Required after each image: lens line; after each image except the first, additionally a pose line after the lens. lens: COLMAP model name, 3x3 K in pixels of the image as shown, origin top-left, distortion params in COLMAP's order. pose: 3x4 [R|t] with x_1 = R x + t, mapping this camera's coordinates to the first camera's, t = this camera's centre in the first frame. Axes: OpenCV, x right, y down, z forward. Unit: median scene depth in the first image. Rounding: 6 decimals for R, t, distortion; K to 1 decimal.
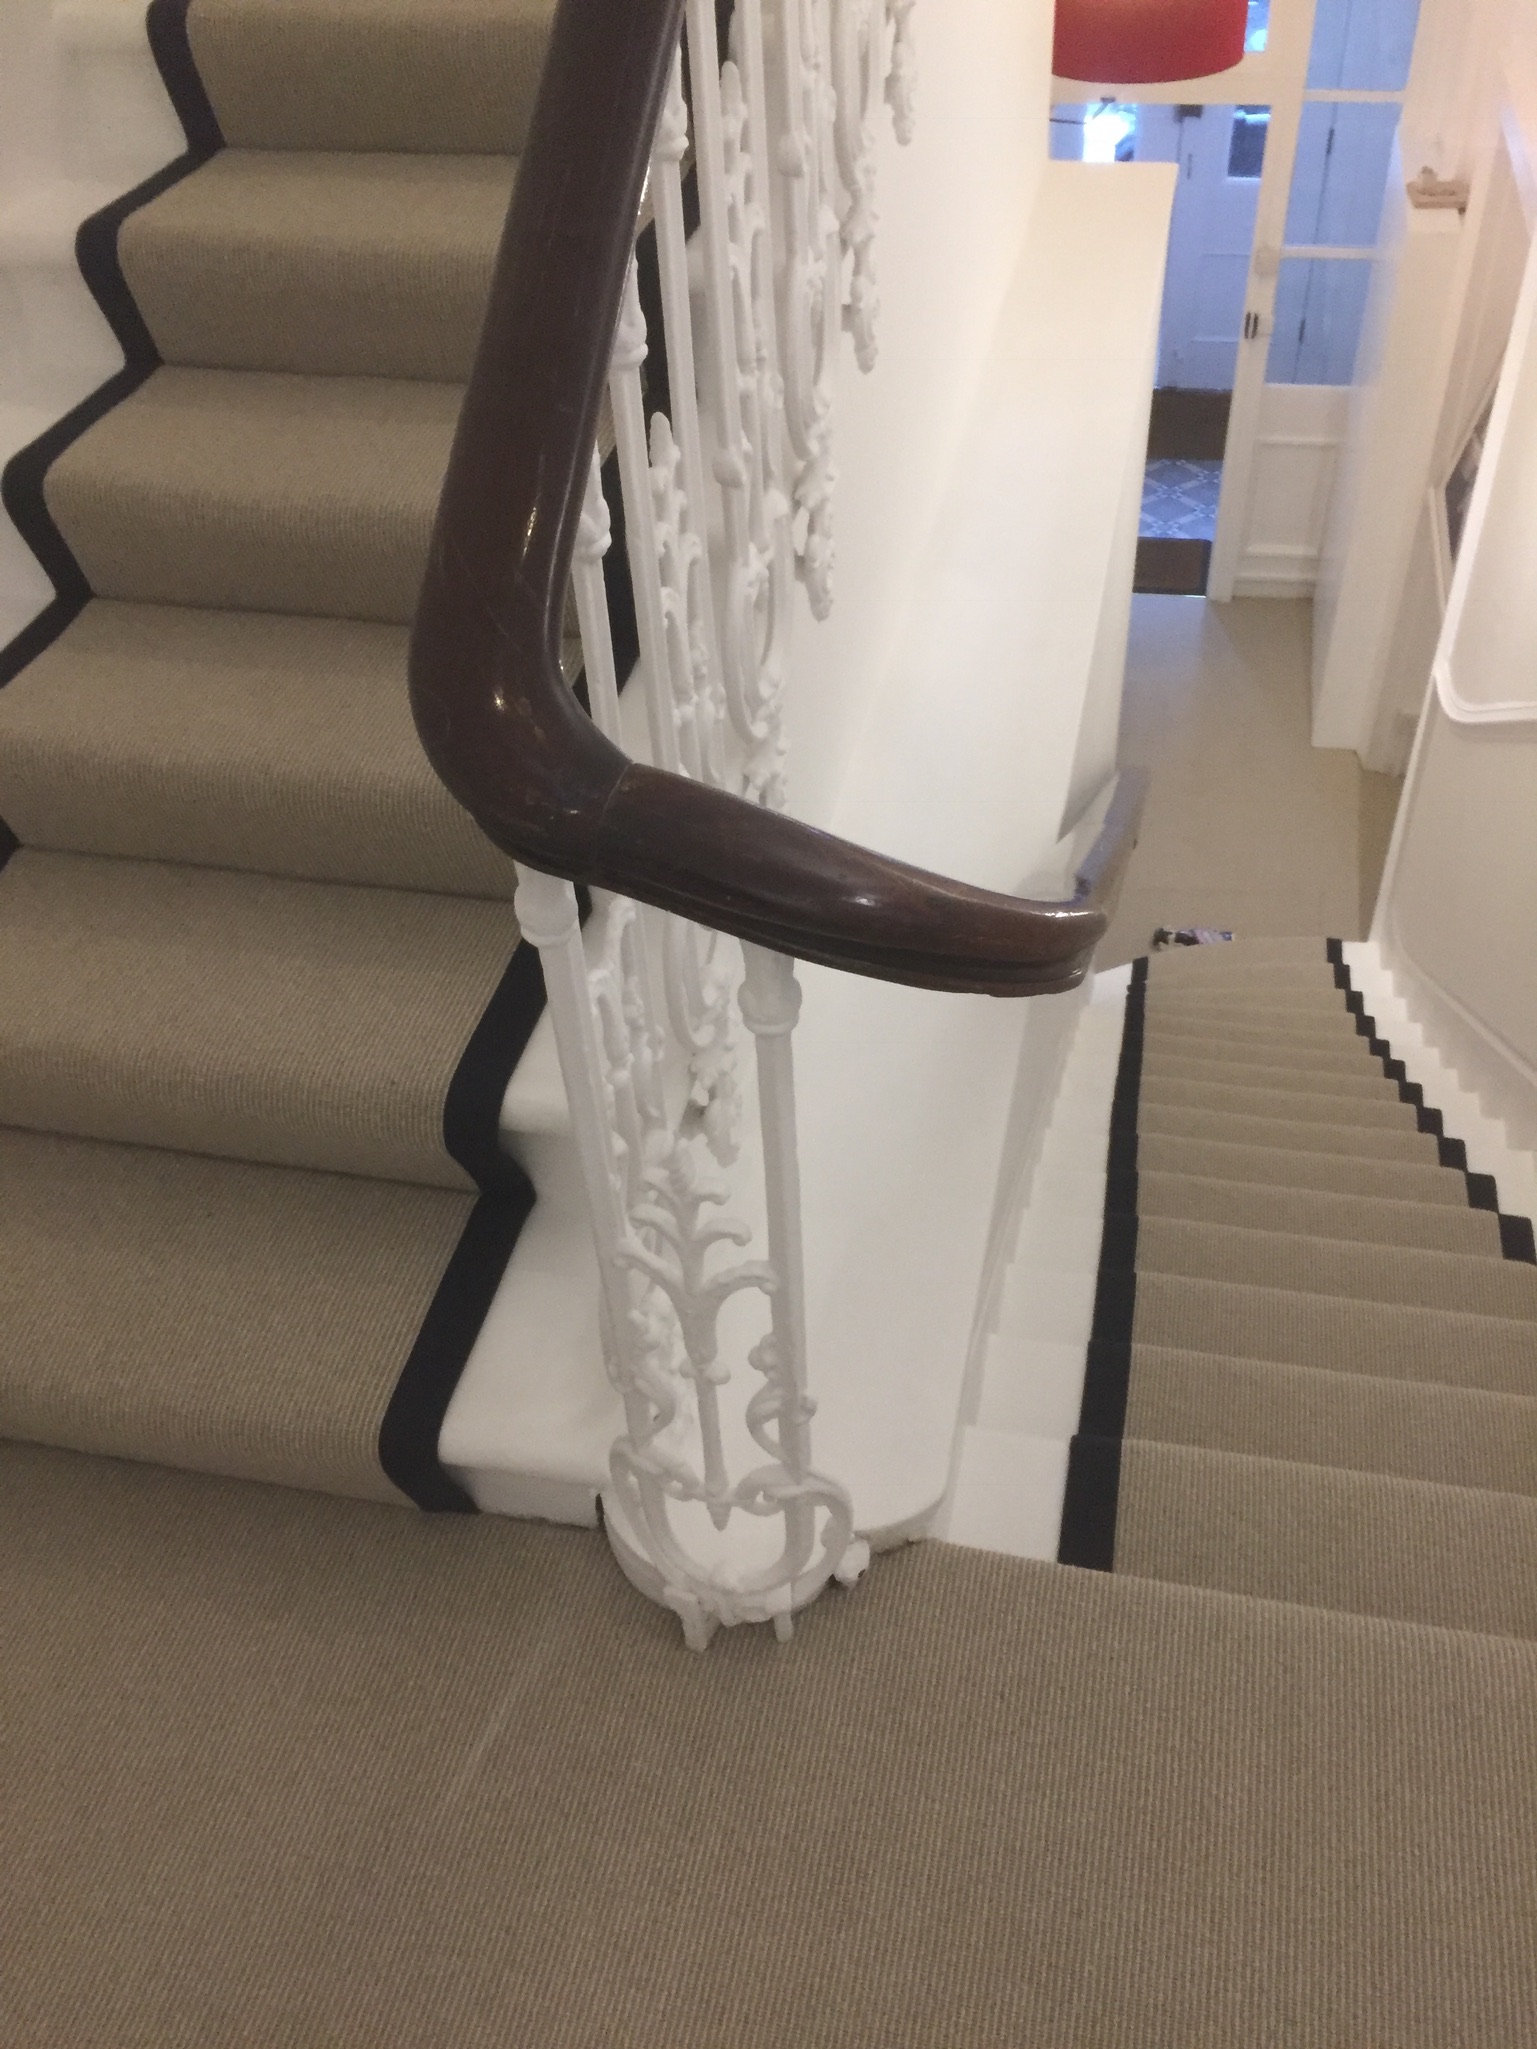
lens RADIAL K [[1751.1, 0, 776.6], [0, 1751.1, 1034.0], [0, 0, 1]] dist [0.068945, -0.101408]
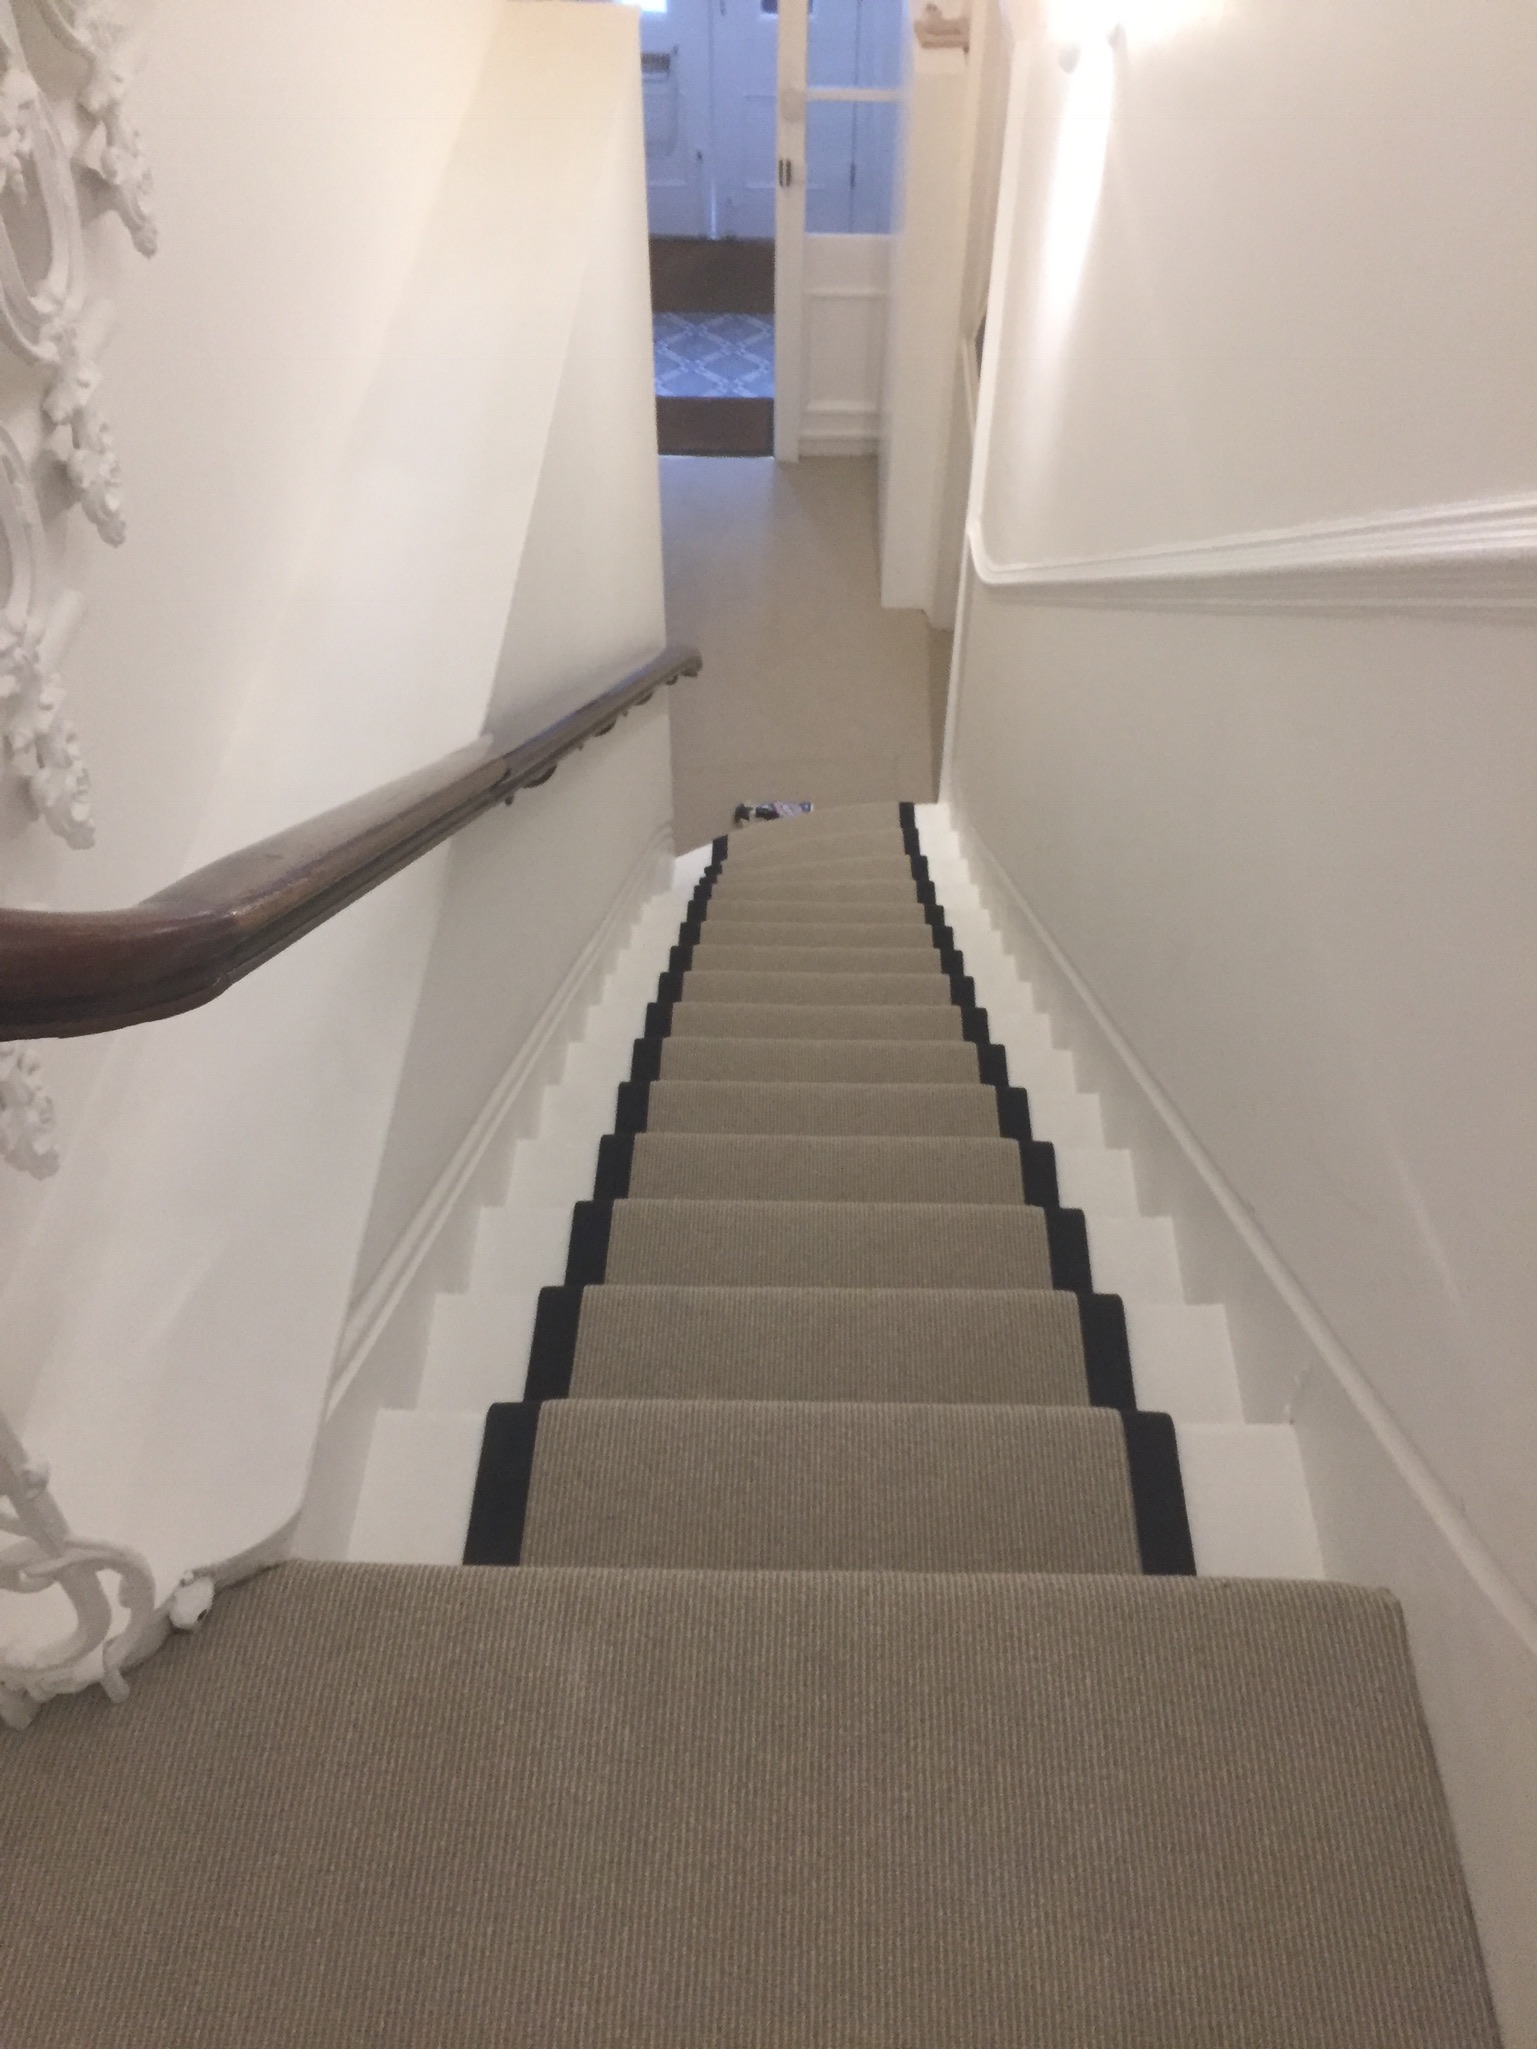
lens RADIAL K [[1751.1, 0, 777.6], [0, 1751.1, 1031.0], [0, 0, 1]] dist [0.068945, -0.101408]
pose [[0.979671, -0.101502, 0.173038, 0.094491], [0.088680, 0.992818, 0.080301, -0.018870], [-0.179946, -0.063324, 0.981636, 0.027650]]
